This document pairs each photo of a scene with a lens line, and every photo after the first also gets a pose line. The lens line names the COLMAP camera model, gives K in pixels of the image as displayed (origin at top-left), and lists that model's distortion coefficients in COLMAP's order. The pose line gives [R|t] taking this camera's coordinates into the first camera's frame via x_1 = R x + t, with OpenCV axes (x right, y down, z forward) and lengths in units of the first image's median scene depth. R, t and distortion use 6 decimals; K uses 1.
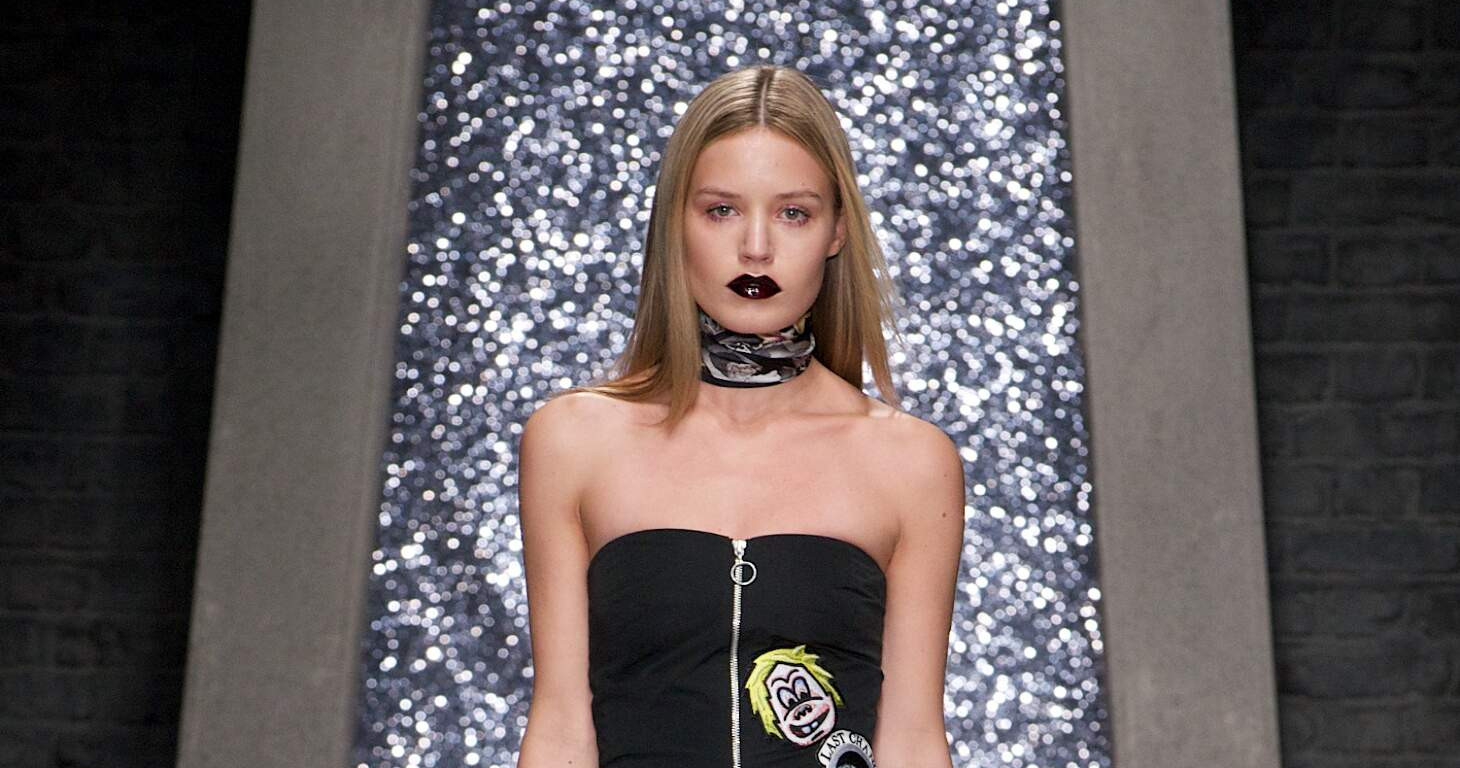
lens RADIAL K [[8068.8, 0, 730.0], [0, 8068.8, 384.0], [0, 0, 1]] dist [-0.065650, -7.082076]
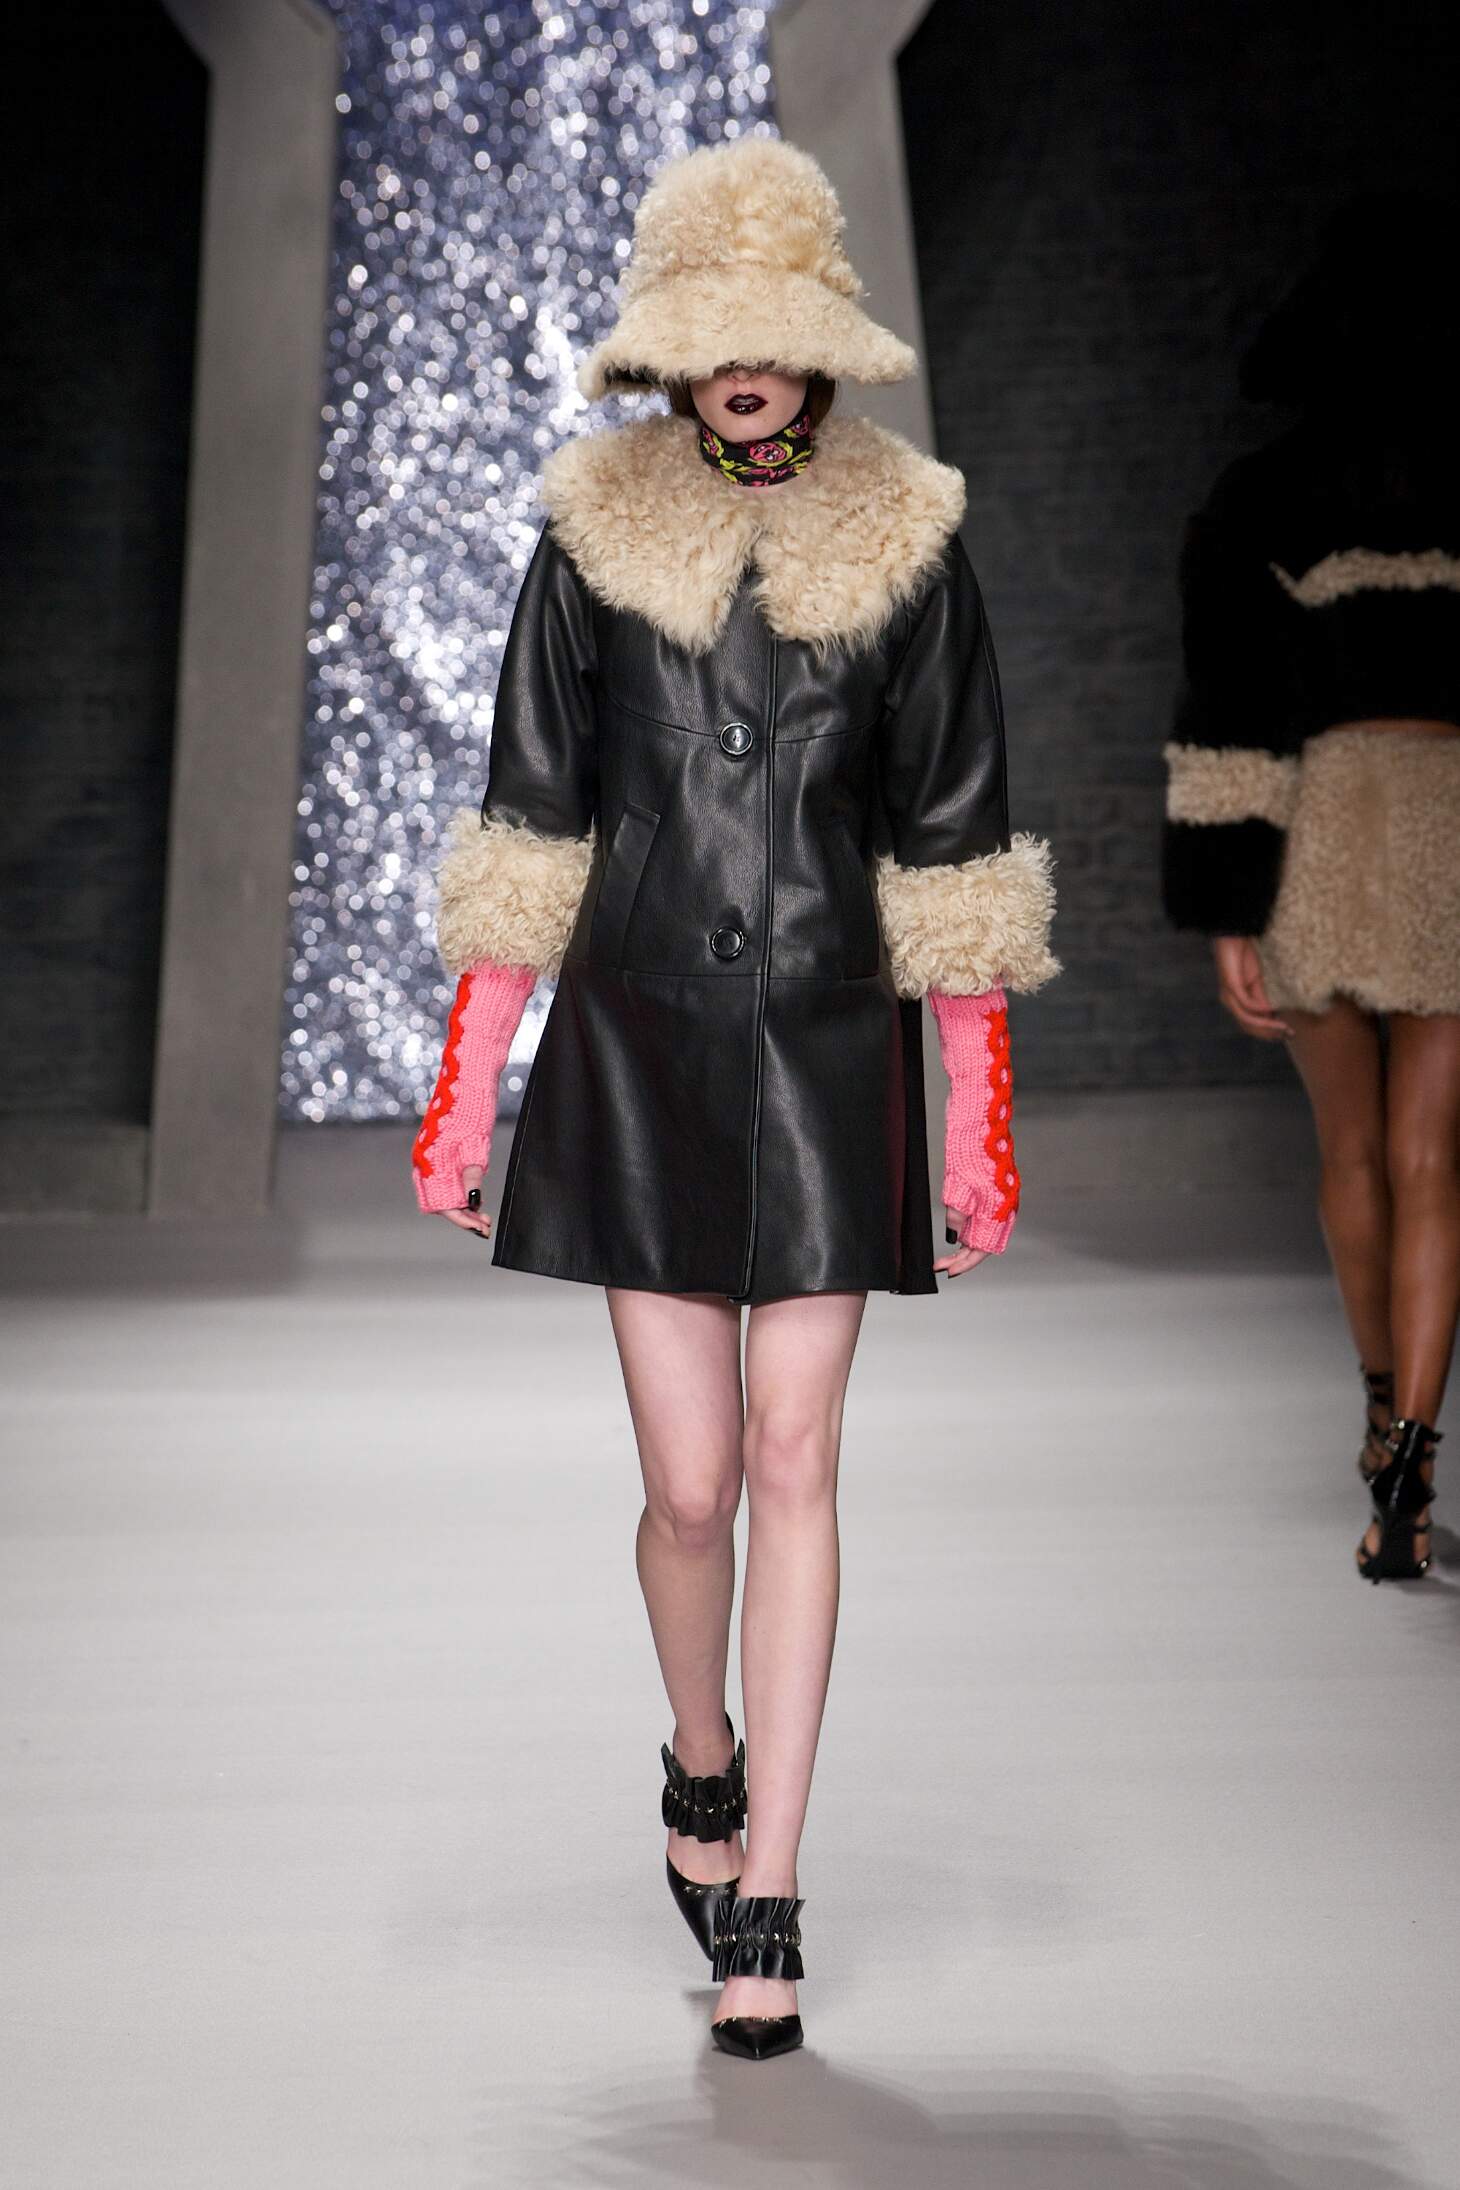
lens RADIAL K [[12552.6, 0, 745.5], [0, 12552.6, 1183.1], [0, 0, 1]] dist [1.946615, 7.436467]
pose [[0.999081, -0.041250, 0.011622, 0.001429], [0.040008, 0.994946, 0.092095, -0.082405], [-0.015362, -0.091546, 0.995682, -1.174438]]
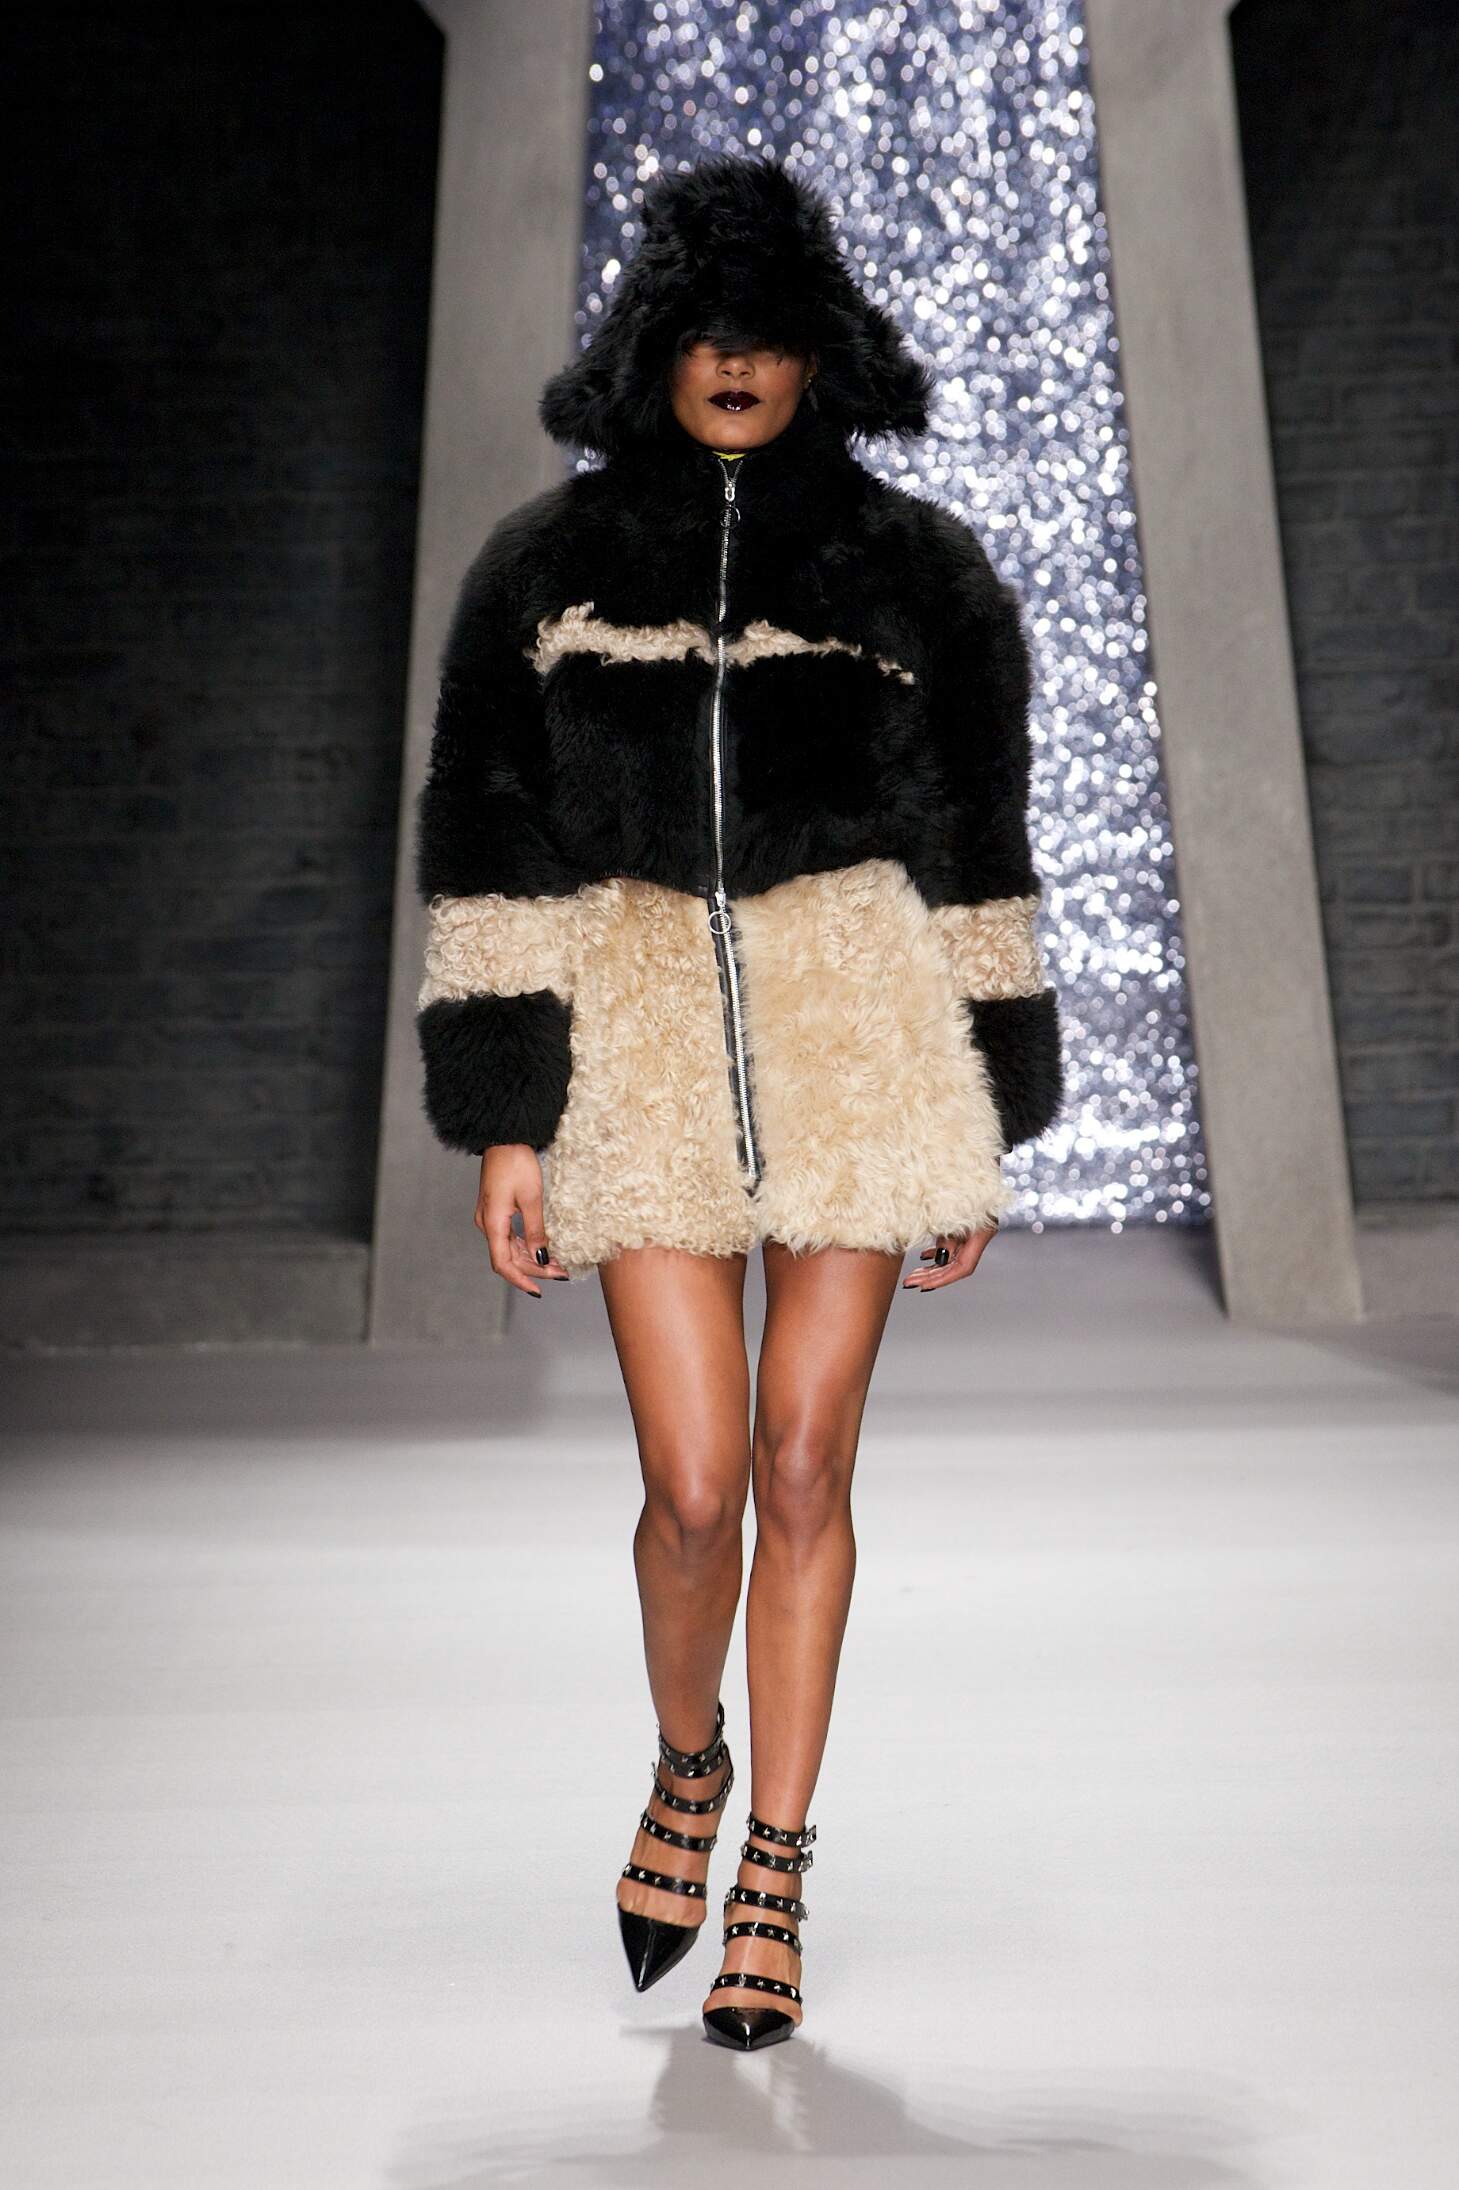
lens RADIAL K [[12552.6, 0, 745.0], [0, 12552.6, 1183.1], [0, 0, 1]] dist [1.946615, 7.436467]
pose [[0.999157, -0.039902, -0.009685, -0.000214], [0.040578, 0.995602, 0.084434, -0.062771], [0.006273, -0.084756, 0.996382, -0.897529]]
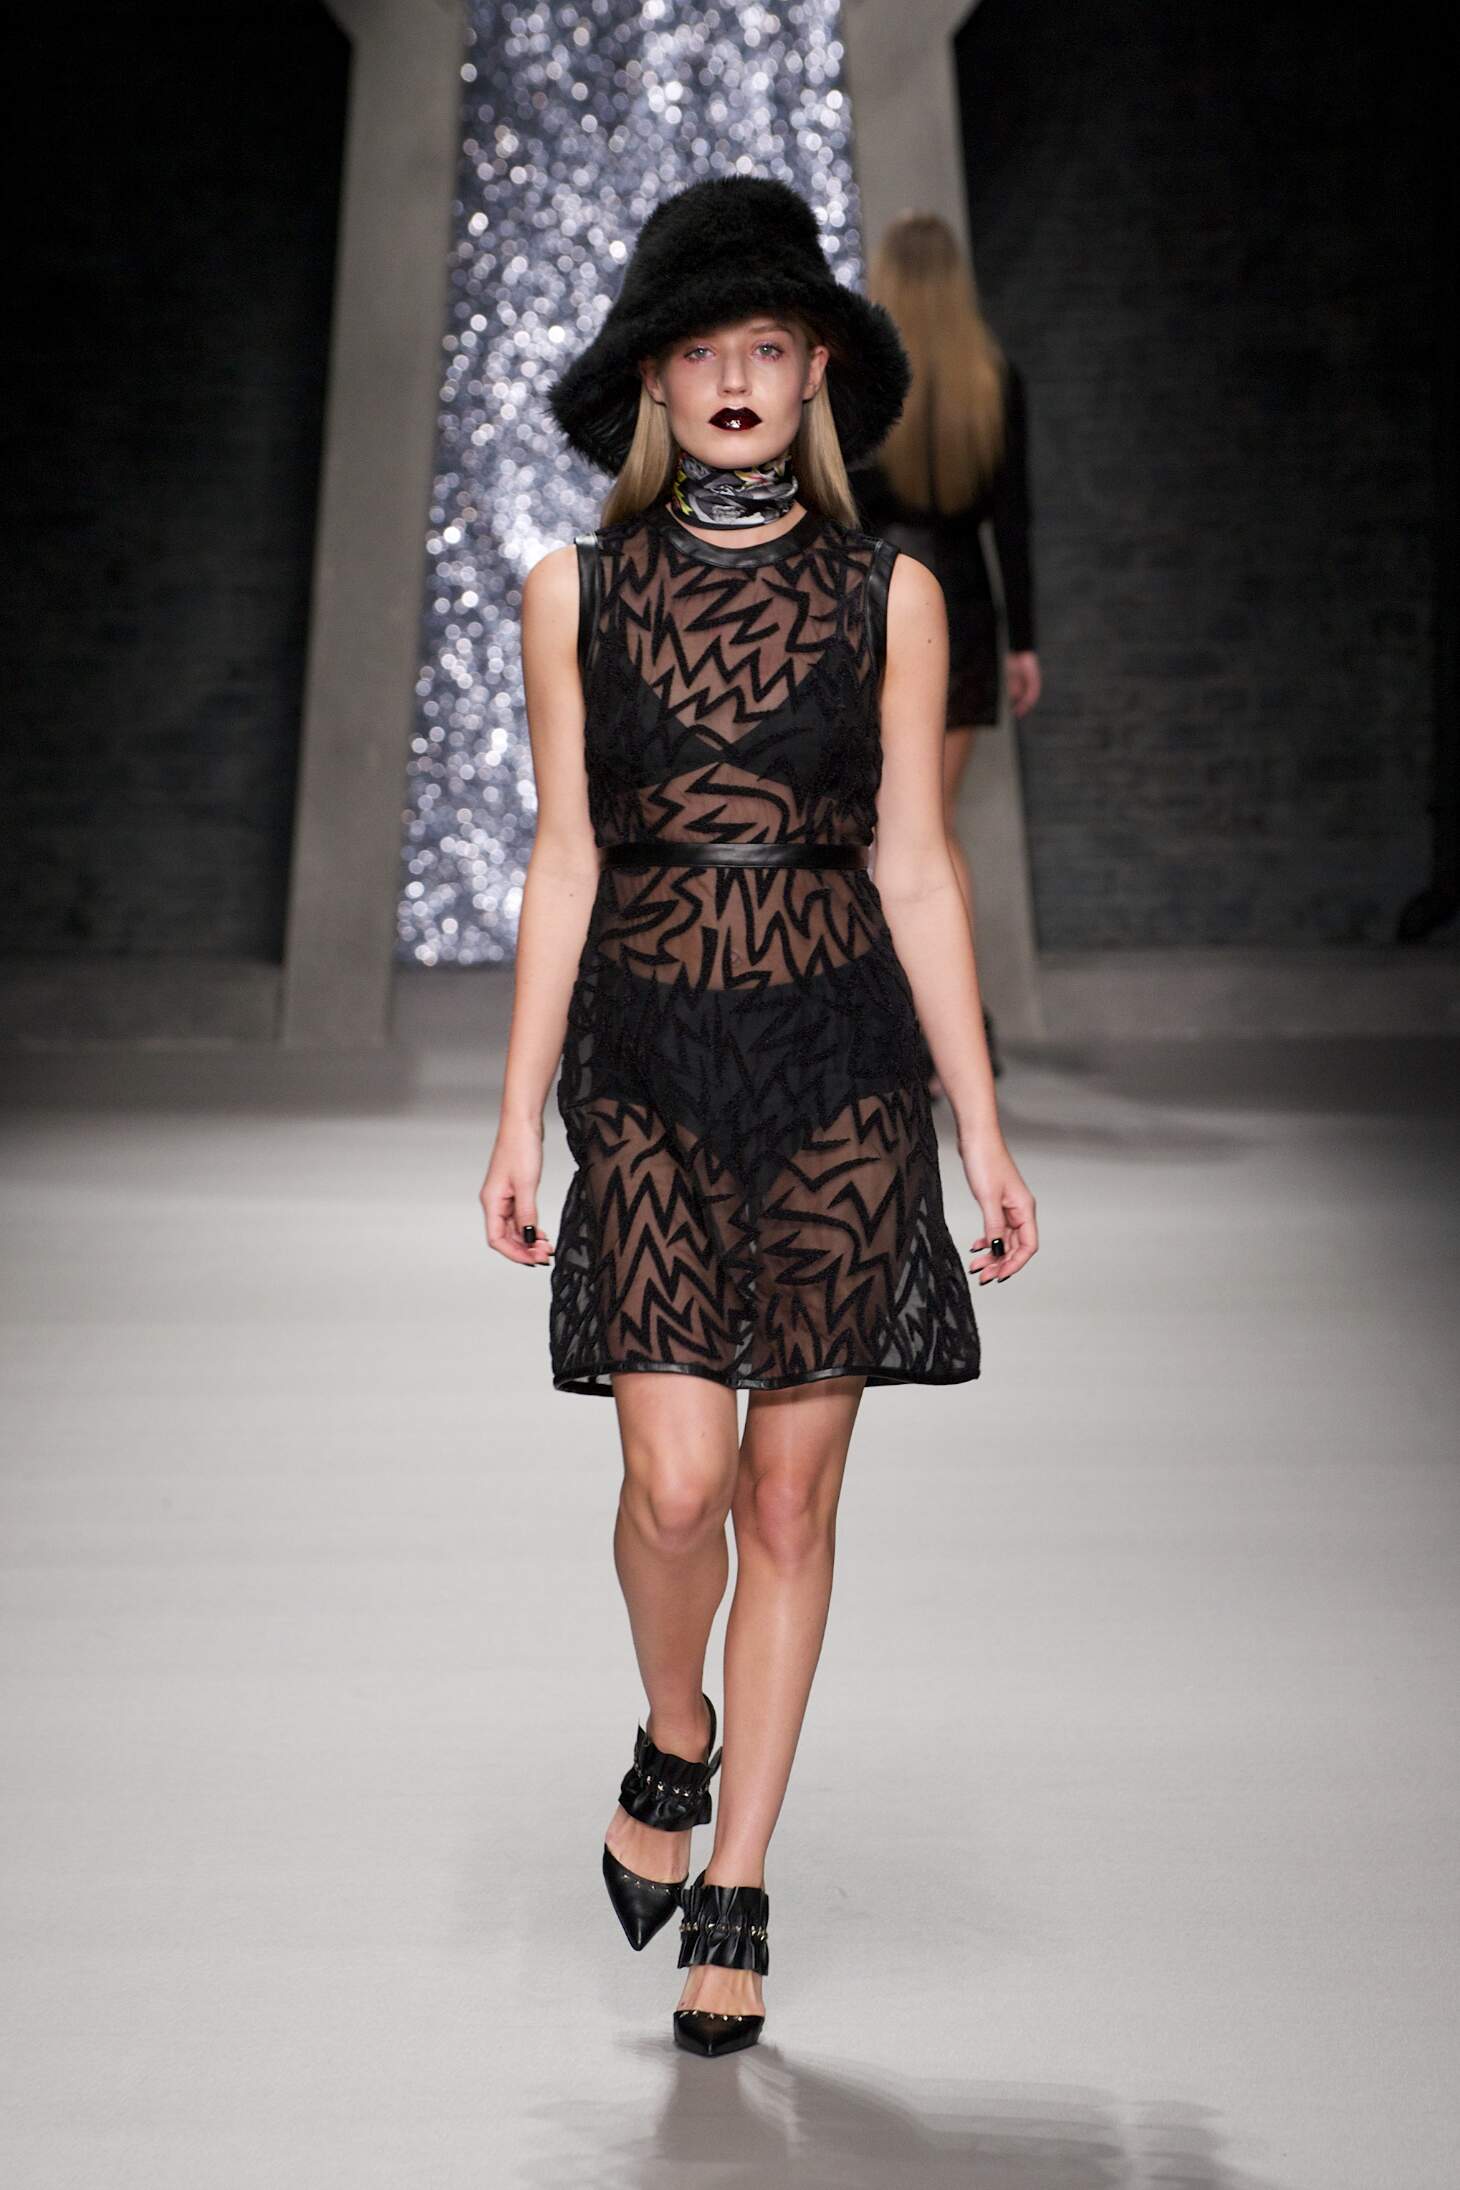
lens RADIAL K [[10891.9, 0, 684.4], [0, 10891.9, 1104.1], [0, 0, 1]] dist [1.462078, -6.760720]
pose [[0.999673, -0.025579, 0.000239, 0.002186], [0.025429, 0.994756, 0.099061, -0.079768], [-0.002772, -0.099023, 0.995081, -1.148703]]
